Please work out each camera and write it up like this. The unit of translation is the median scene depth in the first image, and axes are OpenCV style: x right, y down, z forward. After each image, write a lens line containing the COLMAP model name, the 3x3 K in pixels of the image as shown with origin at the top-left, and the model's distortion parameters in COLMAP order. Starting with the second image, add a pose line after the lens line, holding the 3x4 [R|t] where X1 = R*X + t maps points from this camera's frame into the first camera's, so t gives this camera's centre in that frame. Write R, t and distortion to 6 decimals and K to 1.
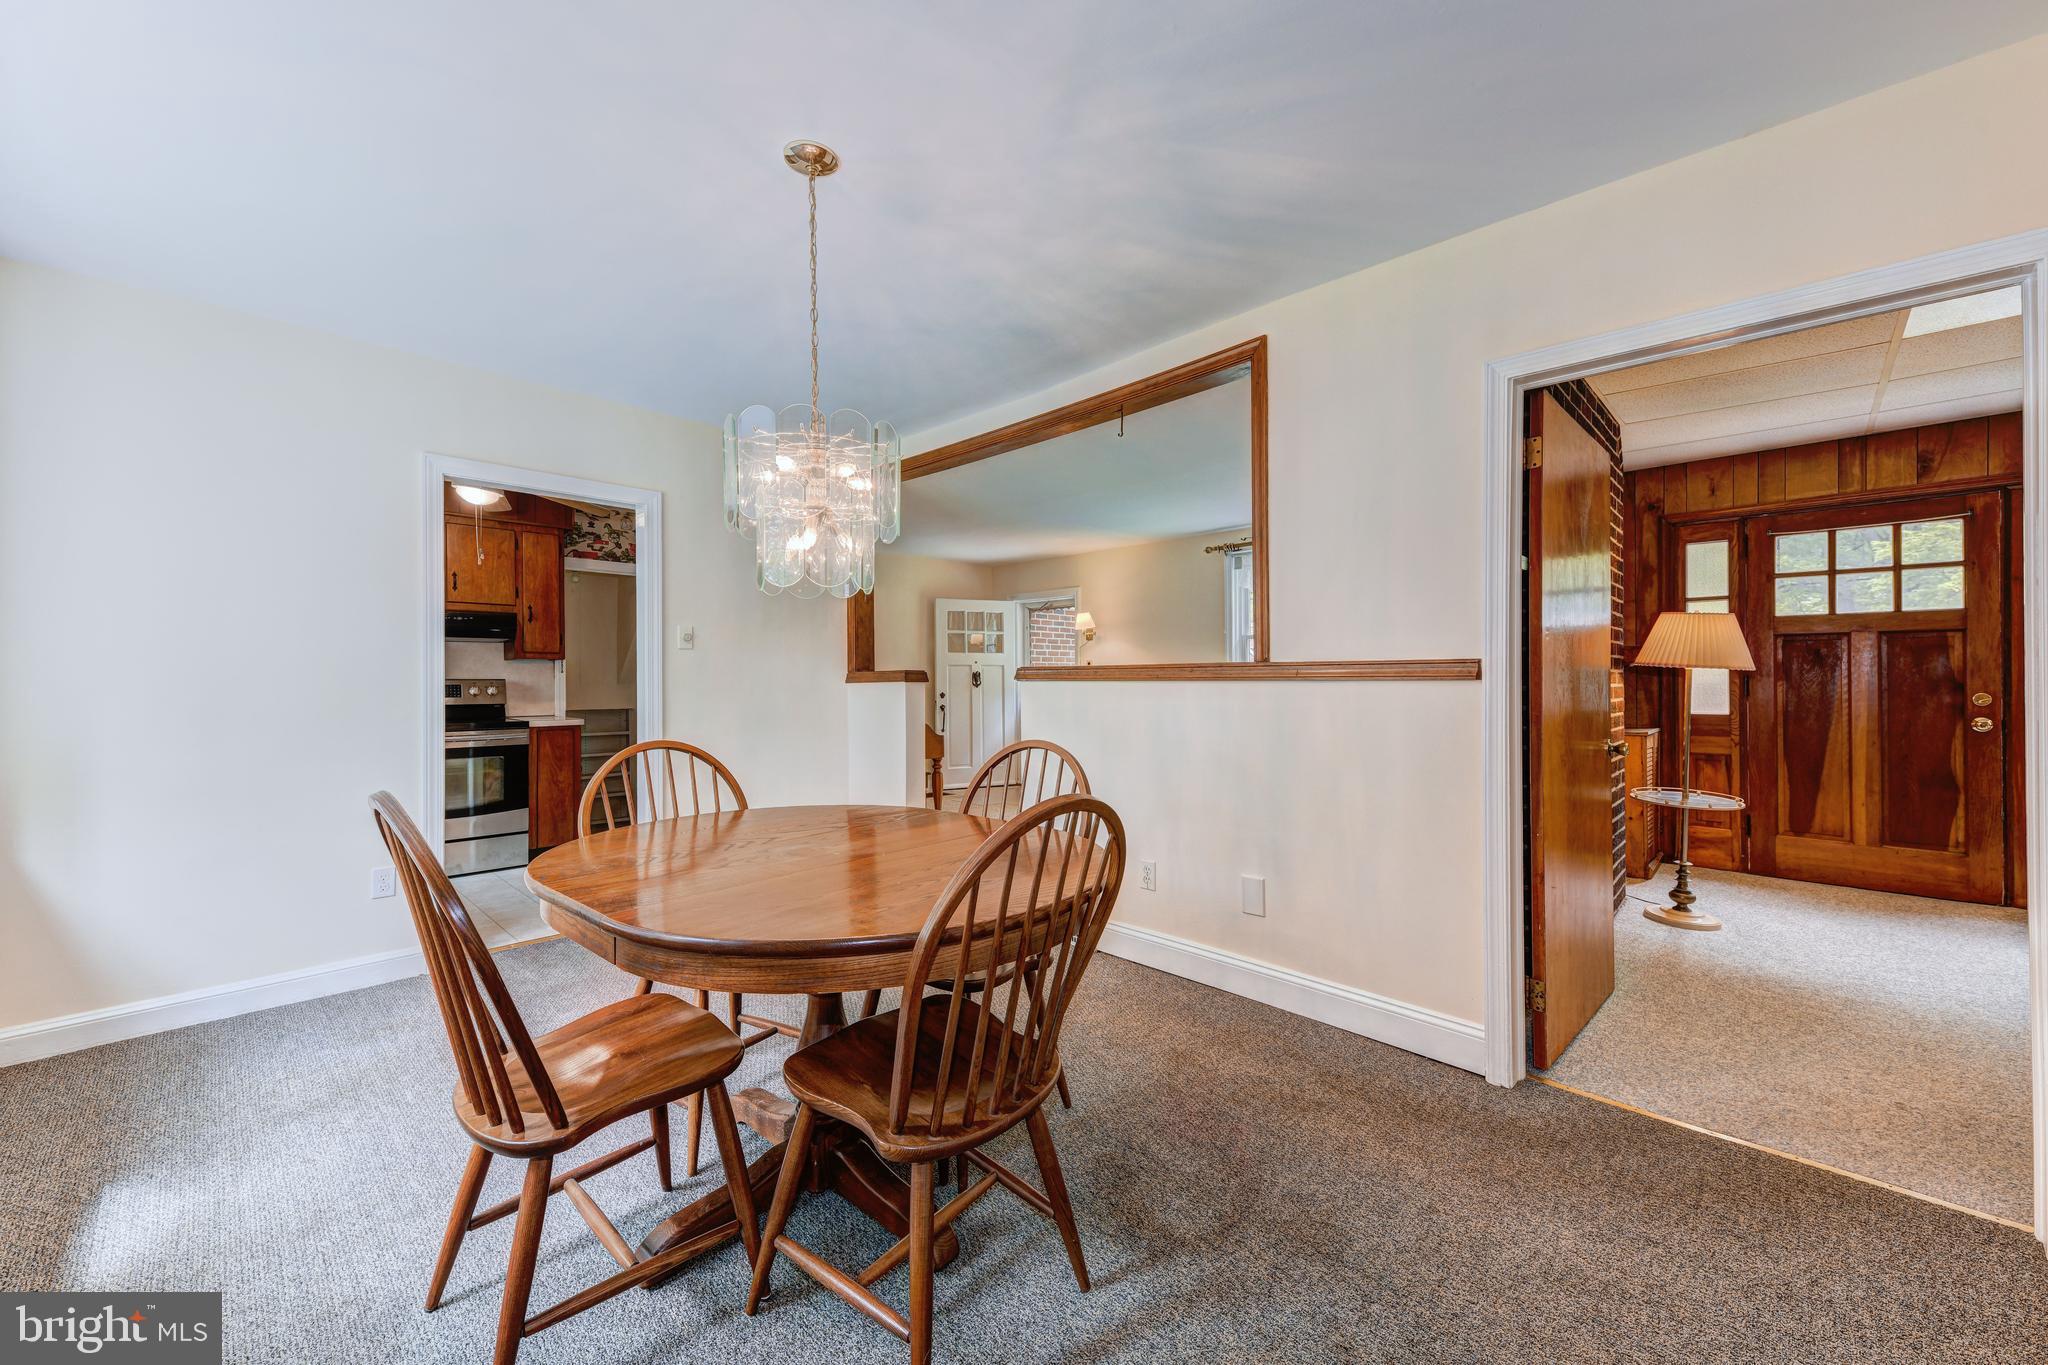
lens RADIAL K [[808.3, 0, 1030.2], [0, 808.3, 679.3], [0, 0, 1]] dist [-0.015486, -0.000189]
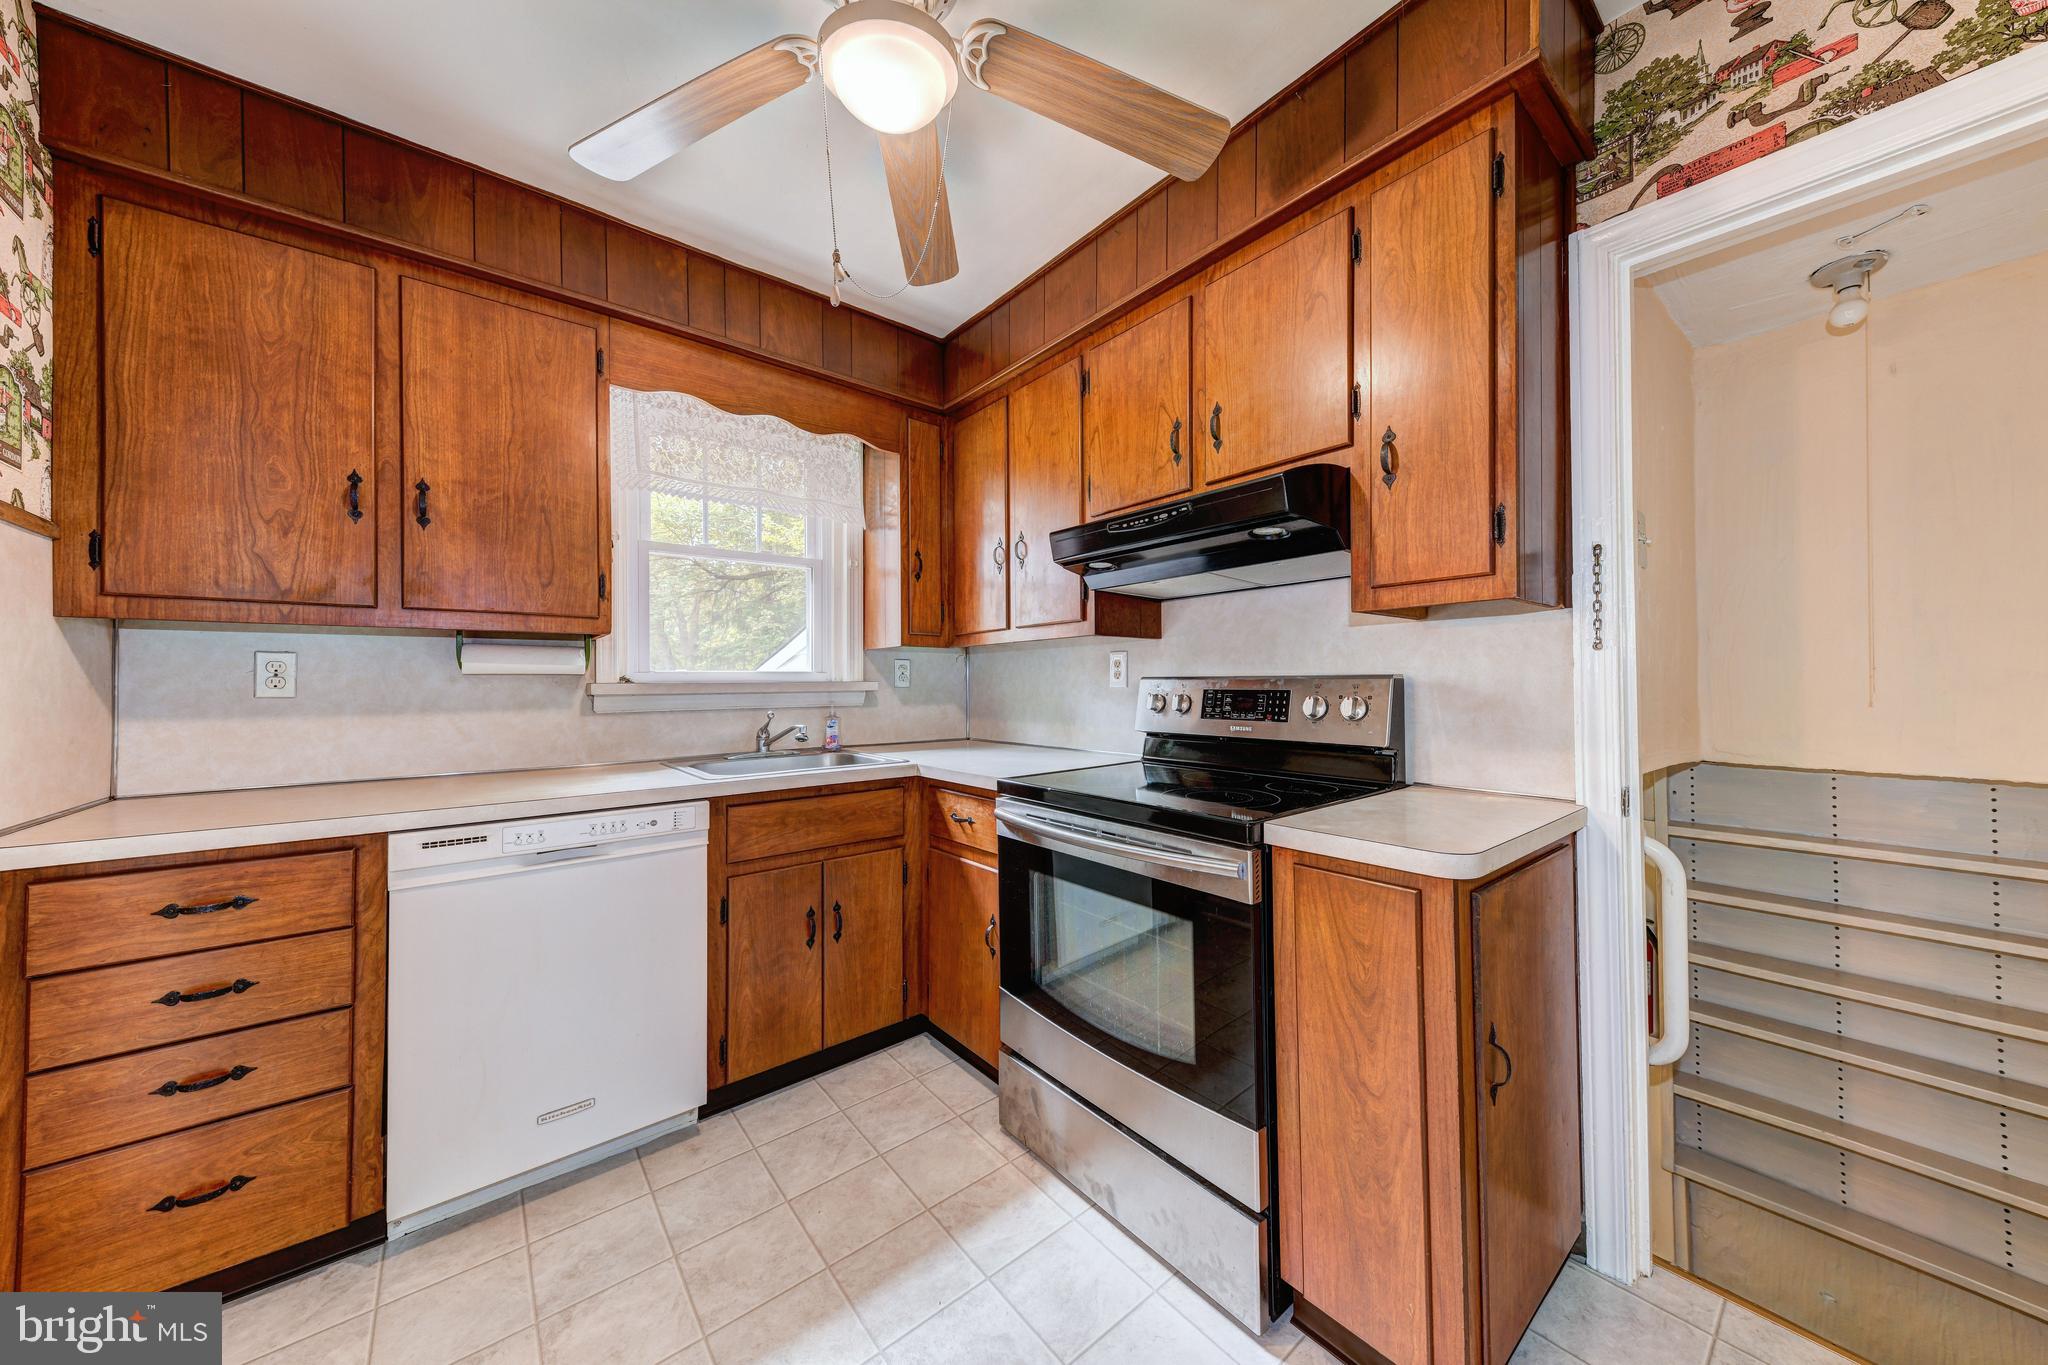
lens RADIAL K [[697.3, 0, 1035.4], [0, 697.3, 676.8], [0, 0, 1]] dist [0.018679, -0.000233]
pose [[-0.108348, -0.002874, -0.994109, -0.323468], [0.008577, 0.999956, -0.003826, 0.000330], [0.994076, -0.008941, -0.108318, 0.839233]]
